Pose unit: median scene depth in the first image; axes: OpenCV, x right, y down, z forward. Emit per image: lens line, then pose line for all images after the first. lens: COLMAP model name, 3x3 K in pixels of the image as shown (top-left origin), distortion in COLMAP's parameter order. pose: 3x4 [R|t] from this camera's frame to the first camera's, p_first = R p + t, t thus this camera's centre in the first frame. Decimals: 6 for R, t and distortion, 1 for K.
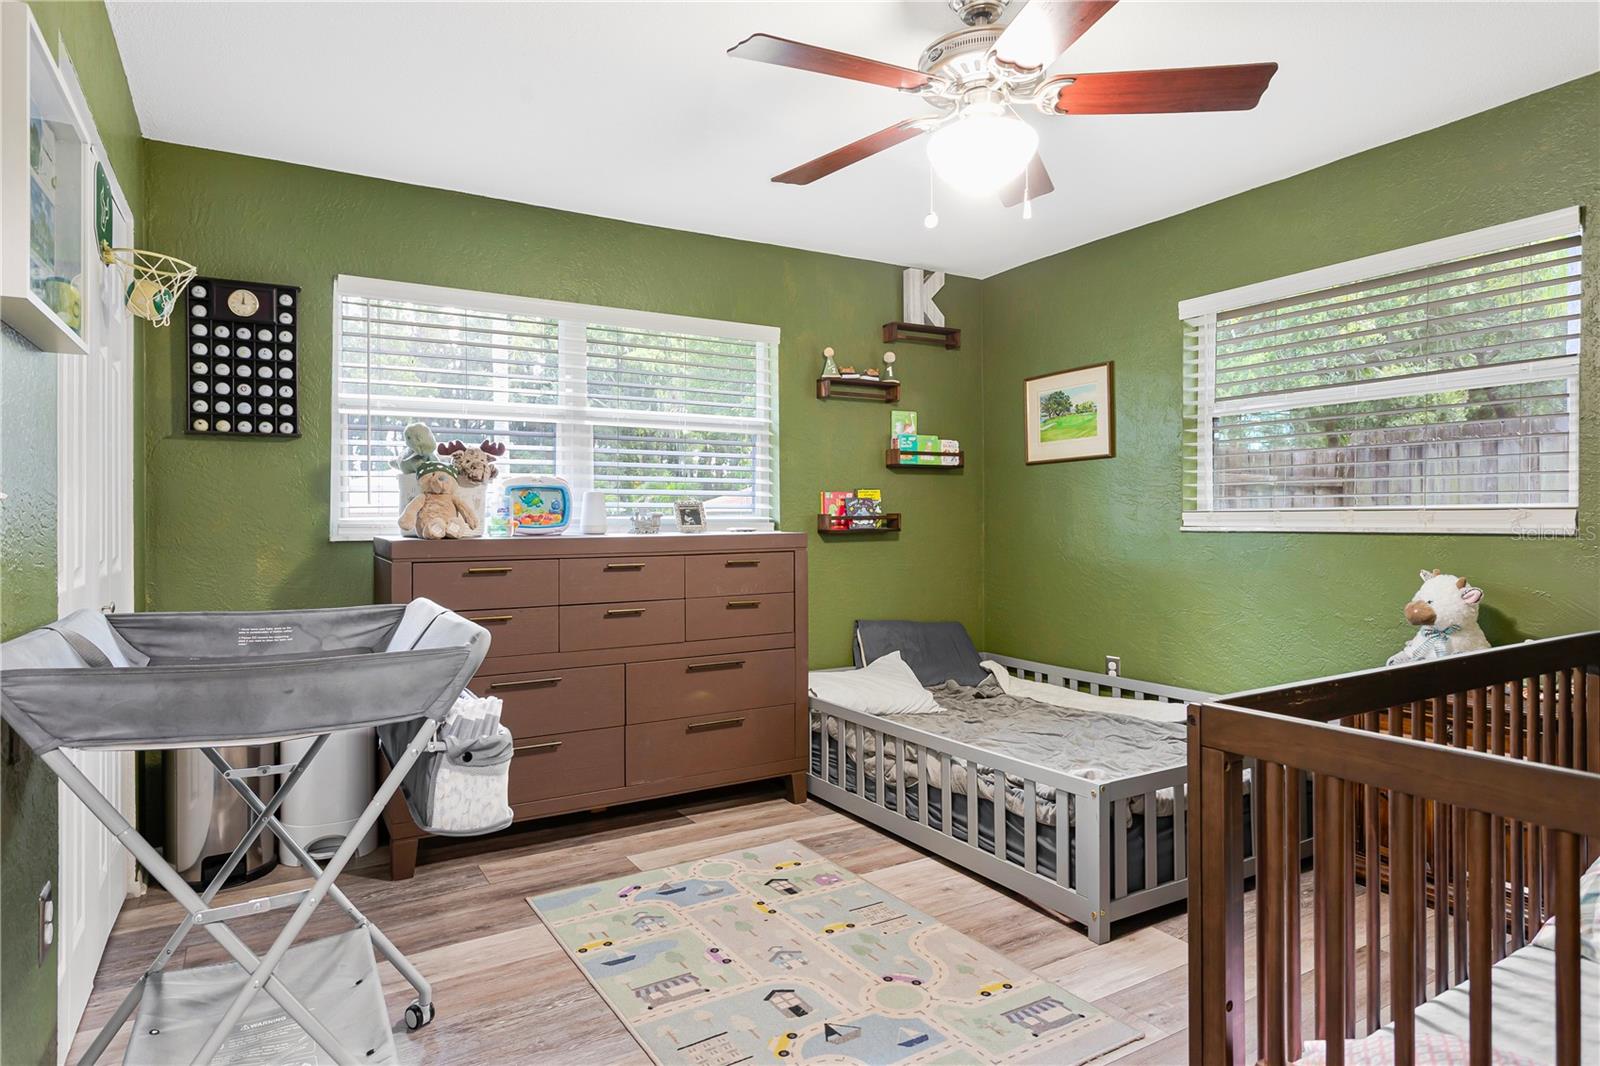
lens RADIAL K [[911.3, 0, 775.5], [0, 911.3, 529.9], [0, 0, 1]] dist [0.001072, 0.000030]
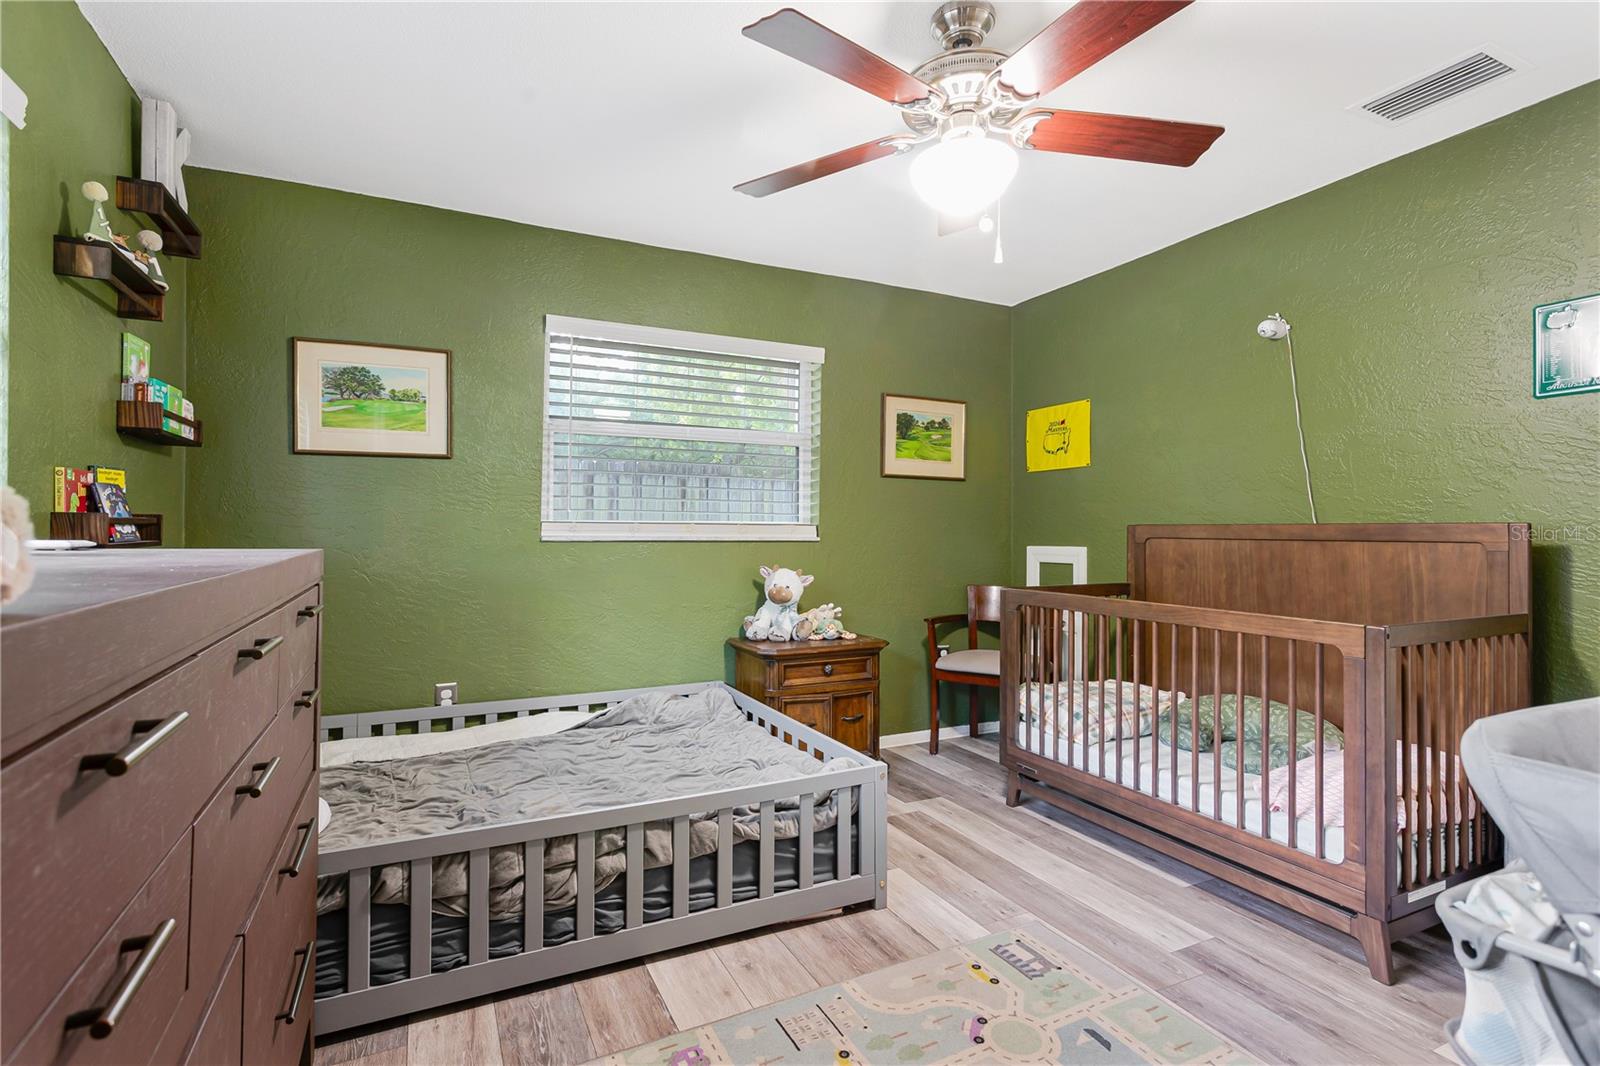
lens RADIAL K [[762.7, 0, 801.7], [0, 762.7, 527.0], [0, 0, 1]] dist [0.002816, 0.000651]
pose [[0.063602, 0.012385, 0.997898, -0.461813], [0.004272, 0.999910, -0.012683, -0.002928], [-0.997966, 0.005070, 0.063544, 0.804116]]
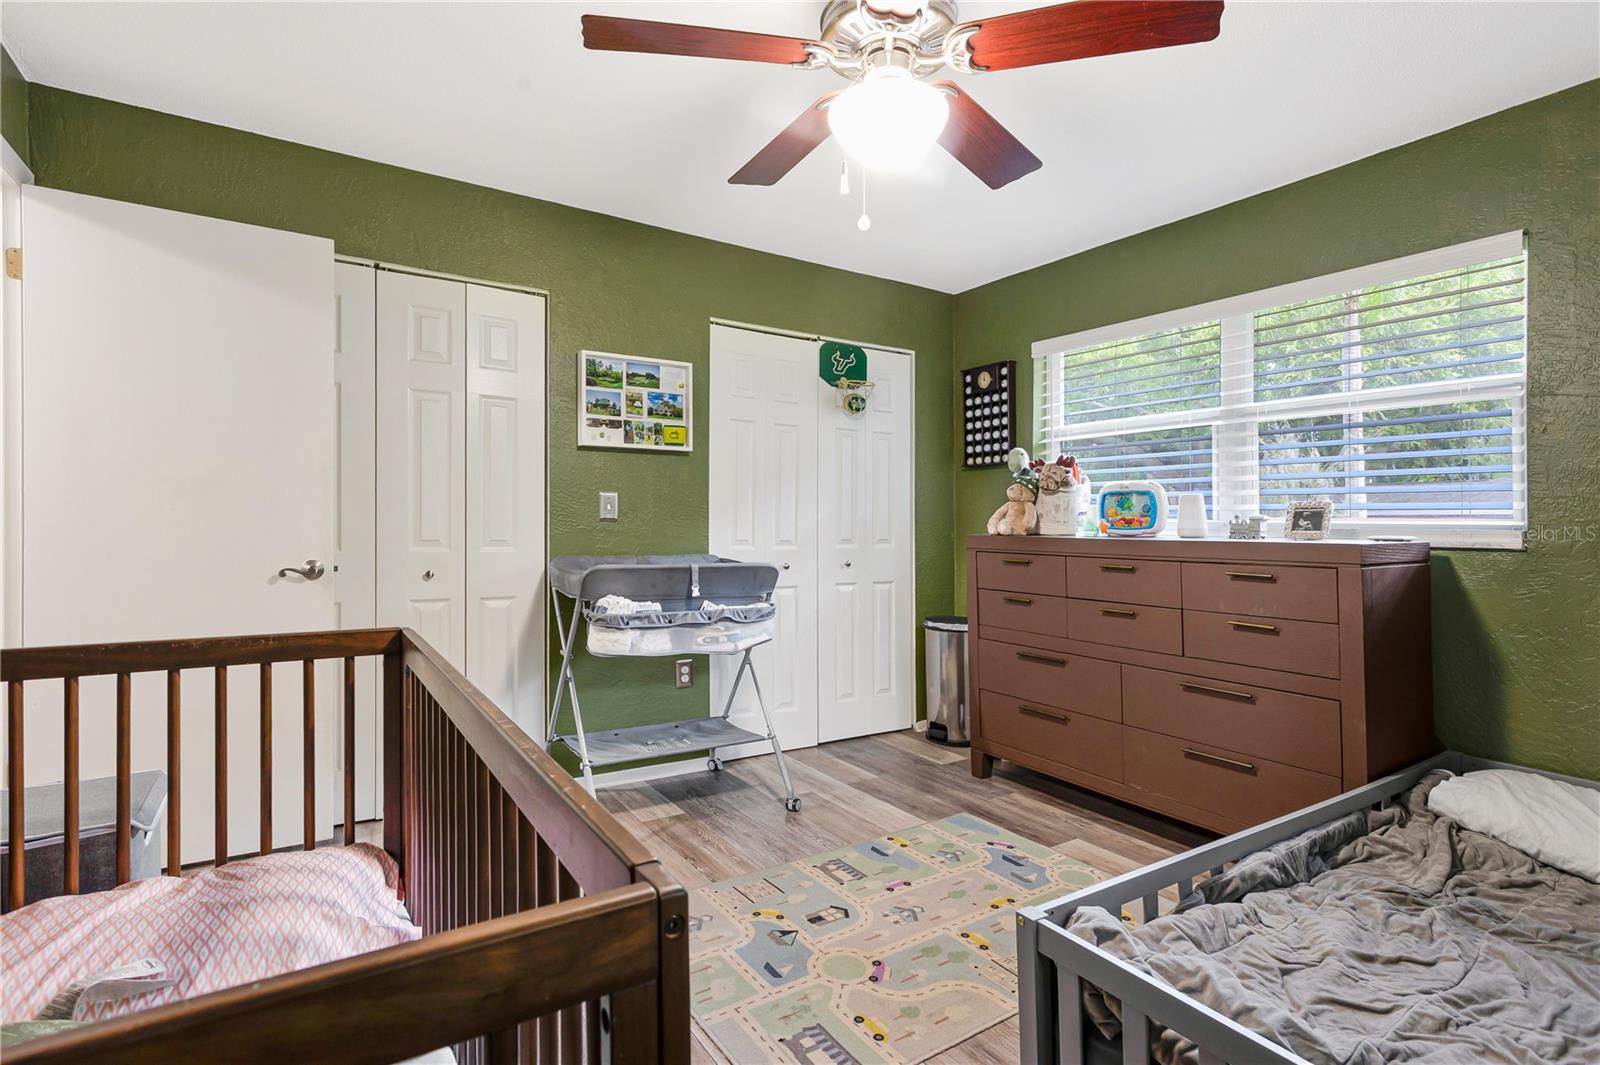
lens RADIAL K [[772.5, 0, 790.3], [0, 772.5, 537.2], [0, 0, 1]] dist [0.001090, 0.000084]
pose [[0.045009, 0.026296, -0.998640, 0.703890], [-0.021881, 0.999440, 0.025331, -0.008255], [0.998747, 0.020712, 0.045559, 0.609365]]
